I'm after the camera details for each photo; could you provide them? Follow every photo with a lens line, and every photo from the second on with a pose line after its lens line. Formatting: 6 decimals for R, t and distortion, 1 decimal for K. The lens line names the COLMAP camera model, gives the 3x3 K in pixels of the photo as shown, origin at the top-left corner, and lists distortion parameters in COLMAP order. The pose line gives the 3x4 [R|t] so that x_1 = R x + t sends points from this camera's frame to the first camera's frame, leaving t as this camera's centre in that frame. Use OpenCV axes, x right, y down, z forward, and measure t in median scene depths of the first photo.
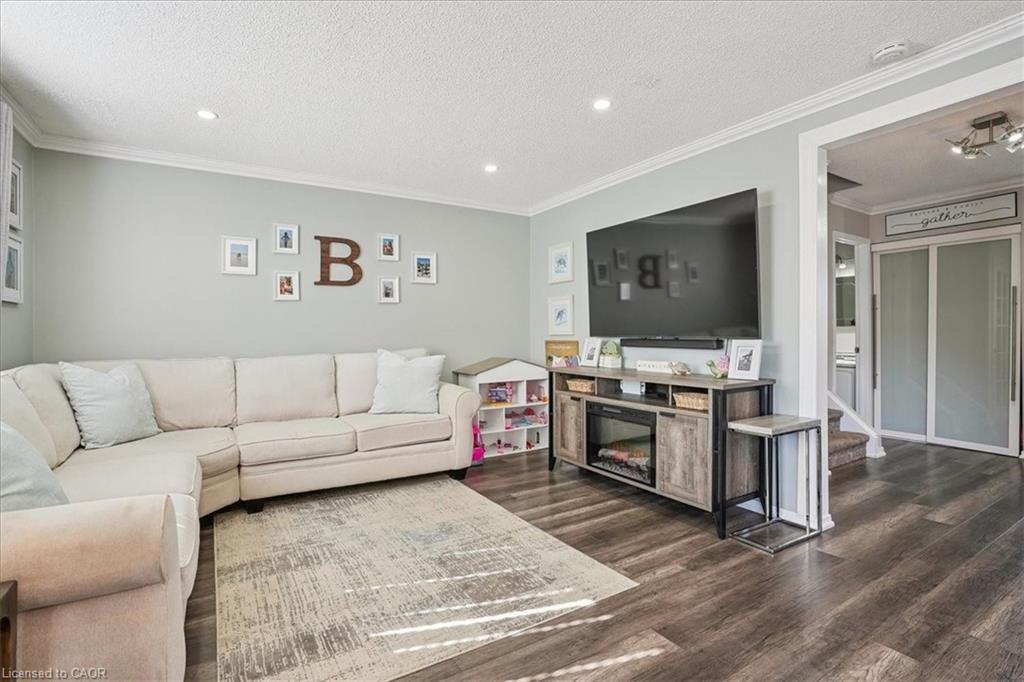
lens RADIAL K [[480.3, 0, 501.6], [0, 480.3, 338.0], [0, 0, 1]] dist [-0.052680, 0.018117]
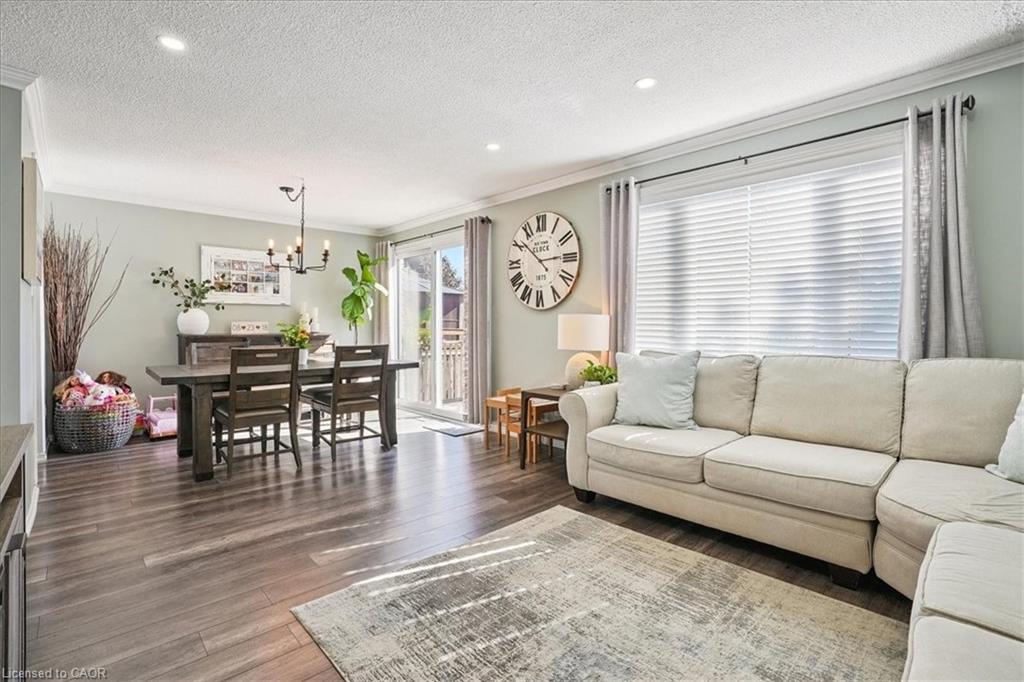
lens RADIAL K [[480.3, 0, 510.2], [0, 480.3, 329.0], [0, 0, 1]] dist [-0.052680, 0.018117]
pose [[-0.976187, 0.009066, -0.216739, 0.054732], [0.005358, 0.999829, 0.017688, -0.012419], [0.216862, 0.016105, -0.976069, 1.425865]]
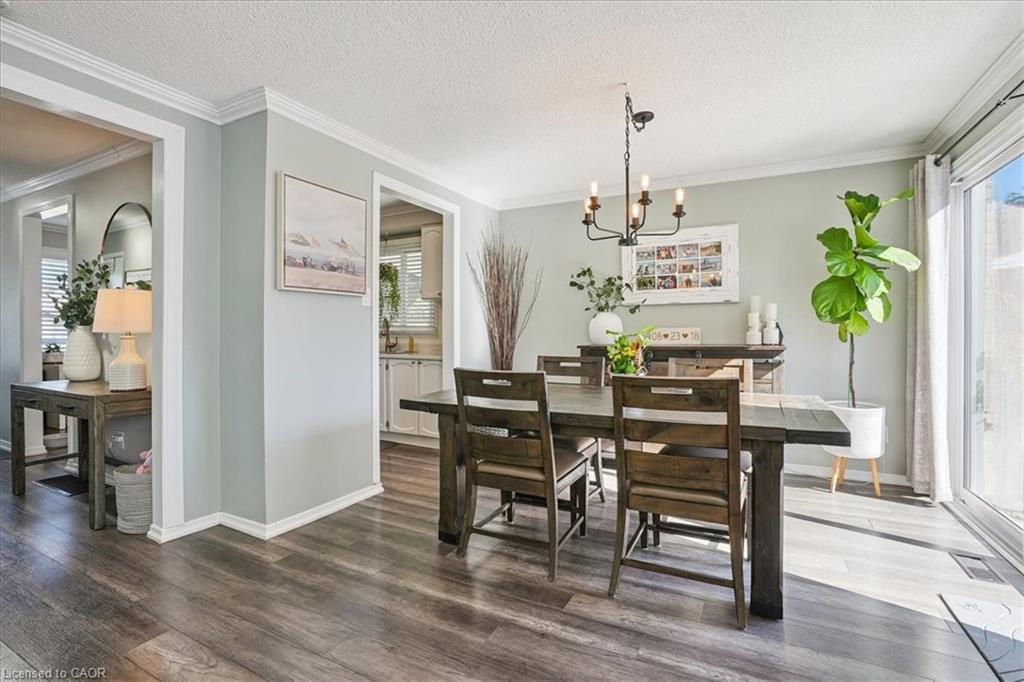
lens RADIAL K [[480.3, 0, 511.5], [0, 480.3, 334.9], [0, 0, 1]] dist [-0.052680, 0.018117]
pose [[-0.527800, 0.005634, 0.849350, -0.265158], [0.013148, 0.999912, 0.001537, -0.002193], [-0.849267, 0.011979, -0.527828, 0.470009]]
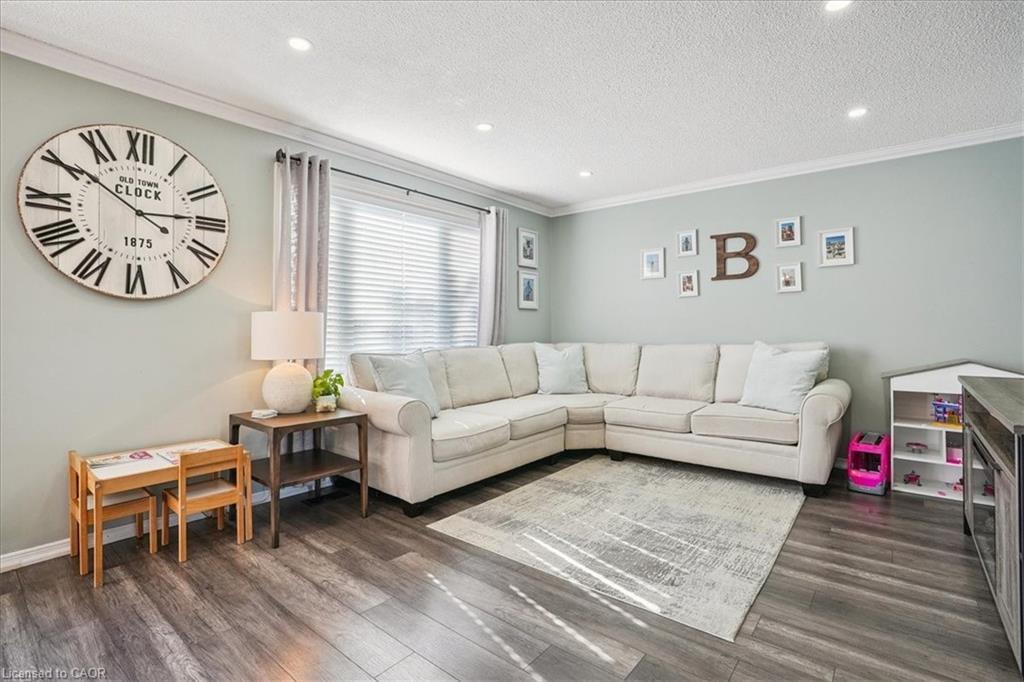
lens RADIAL K [[480.3, 0, 516.1], [0, 480.3, 325.6], [0, 0, 1]] dist [-0.052680, 0.018117]
pose [[0.347132, -0.002484, -0.937813, 0.662252], [-0.007281, 0.999959, -0.005344, 0.000979], [0.937788, 0.008684, 0.347100, 0.281288]]
